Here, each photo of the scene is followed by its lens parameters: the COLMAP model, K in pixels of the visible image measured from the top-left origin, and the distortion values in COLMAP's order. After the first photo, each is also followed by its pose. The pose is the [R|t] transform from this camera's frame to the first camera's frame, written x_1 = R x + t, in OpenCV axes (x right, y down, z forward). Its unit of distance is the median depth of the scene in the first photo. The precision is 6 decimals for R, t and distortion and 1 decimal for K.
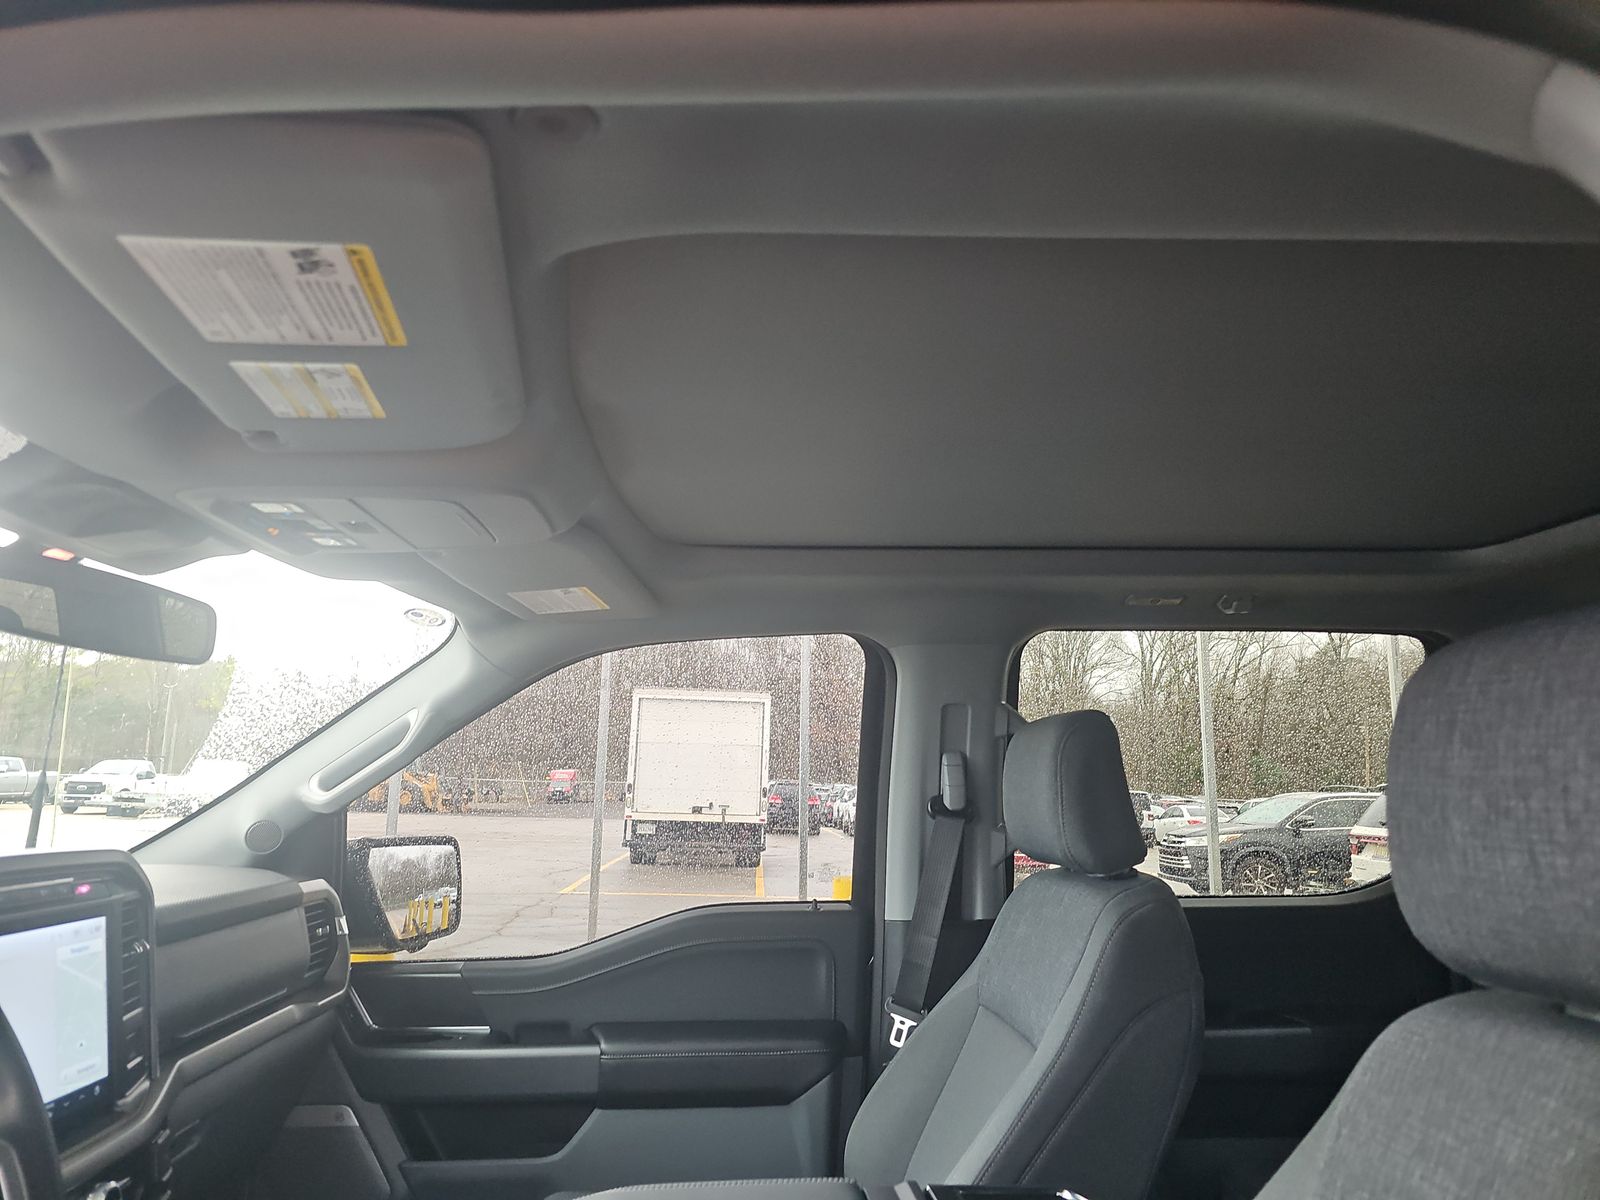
lens RADIAL K [[1041.6, 0, 783.9], [0, 1041.6, 570.7], [0, 0, 1]] dist [0.041081, -0.023223]
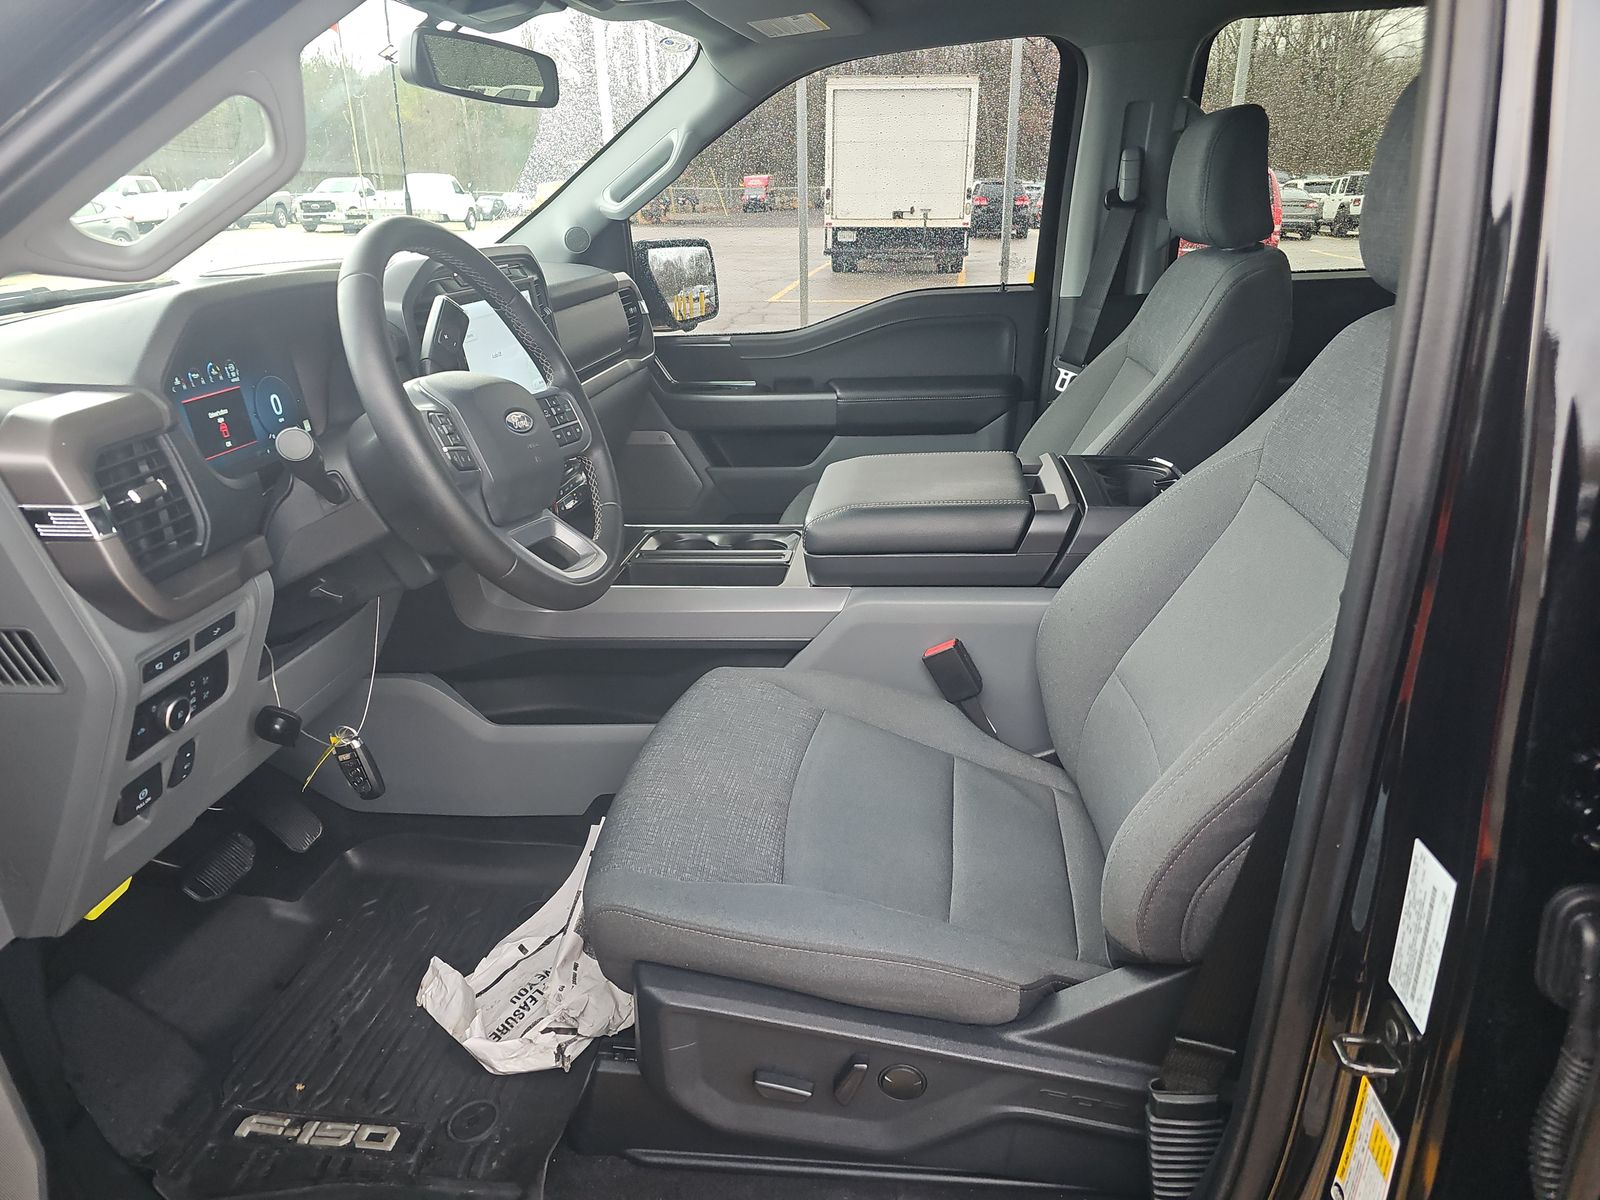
lens RADIAL K [[1041.6, 0, 795.4], [0, 1041.6, 606.2], [0, 0, 1]] dist [0.041081, -0.023223]
pose [[0.984899, 0.032095, -0.170129, 0.011053], [0.066769, 0.836236, 0.544289, -0.055744], [0.159737, -0.547429, 0.821466, -0.267360]]
